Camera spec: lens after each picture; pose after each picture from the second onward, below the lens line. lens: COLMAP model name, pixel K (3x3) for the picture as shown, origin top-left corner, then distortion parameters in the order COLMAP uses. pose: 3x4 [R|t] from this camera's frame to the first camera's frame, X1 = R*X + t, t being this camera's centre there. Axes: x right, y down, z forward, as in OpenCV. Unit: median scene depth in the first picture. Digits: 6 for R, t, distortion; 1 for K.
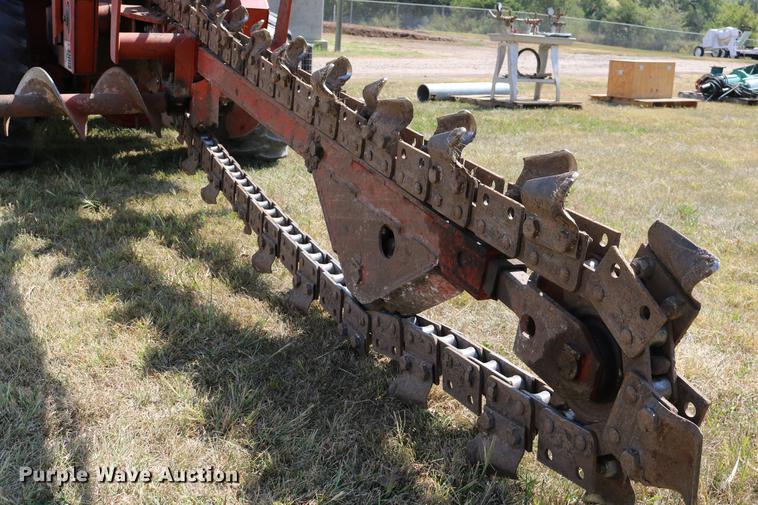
lens RADIAL K [[810.4, 0, 379.0], [0, 810.4, 250.7], [0, 0, 1]] dist [-0.087337, 0.000000]
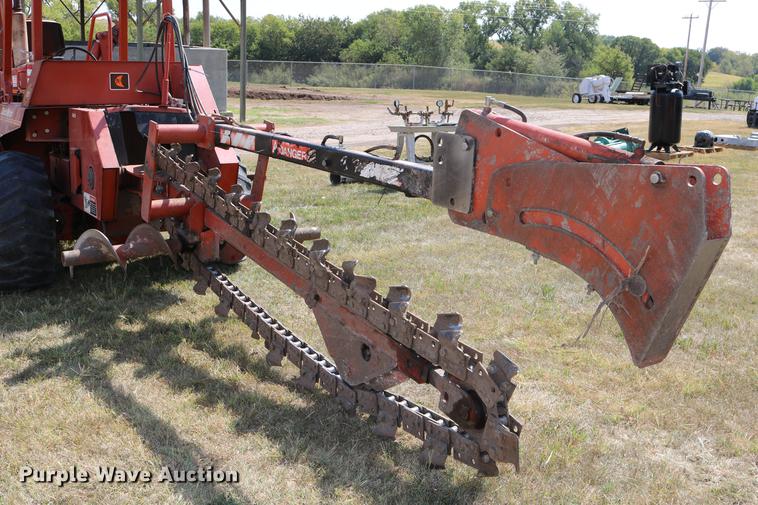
lens RADIAL K [[810.4, 0, 377.4], [0, 810.4, 254.4], [0, 0, 1]] dist [-0.087337, 0.000000]
pose [[0.991036, -0.059669, 0.119530, -0.166240], [0.065657, 0.996745, -0.046792, -0.141808], [-0.116348, 0.054220, 0.991727, -0.826117]]
